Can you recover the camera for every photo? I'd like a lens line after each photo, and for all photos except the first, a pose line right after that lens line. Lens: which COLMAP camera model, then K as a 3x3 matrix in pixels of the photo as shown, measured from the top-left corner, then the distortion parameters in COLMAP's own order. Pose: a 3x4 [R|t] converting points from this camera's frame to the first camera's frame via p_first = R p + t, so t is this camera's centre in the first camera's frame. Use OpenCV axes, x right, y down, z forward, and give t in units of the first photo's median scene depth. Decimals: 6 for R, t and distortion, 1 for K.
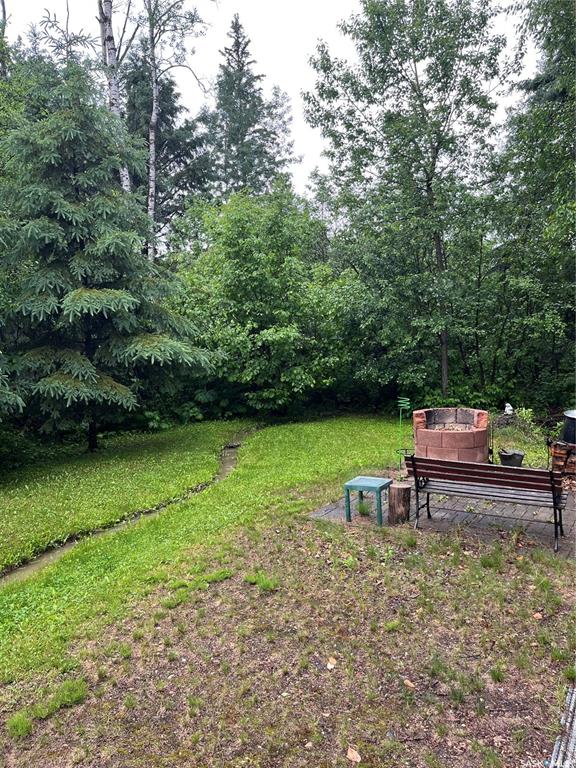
lens RADIAL K [[578.0, 0, 283.5], [0, 578.0, 388.9], [0, 0, 1]] dist [0.035100, -0.045674]
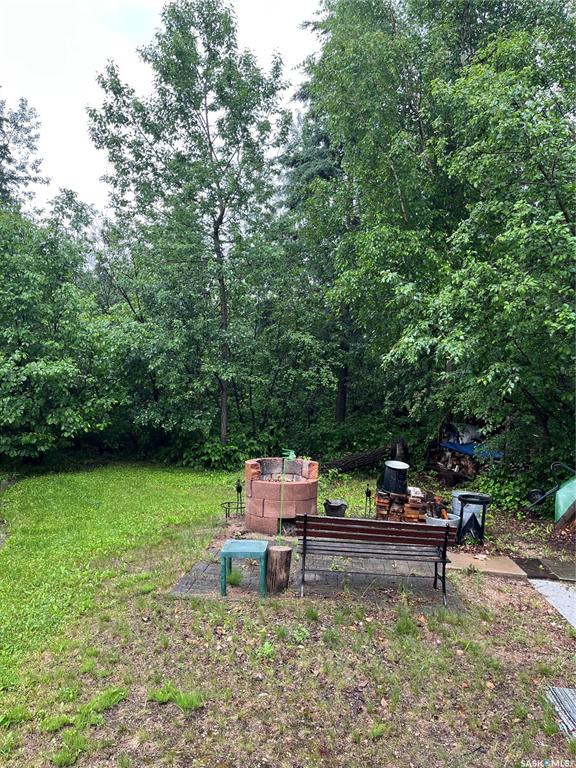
lens RADIAL K [[578.0, 0, 281.7], [0, 578.0, 383.8], [0, 0, 1]] dist [0.035100, -0.045674]
pose [[0.885015, 0.060238, 0.461650, -0.096159], [-0.020518, 0.995677, -0.090586, -0.001918], [-0.465111, 0.070697, 0.882425, 0.082321]]
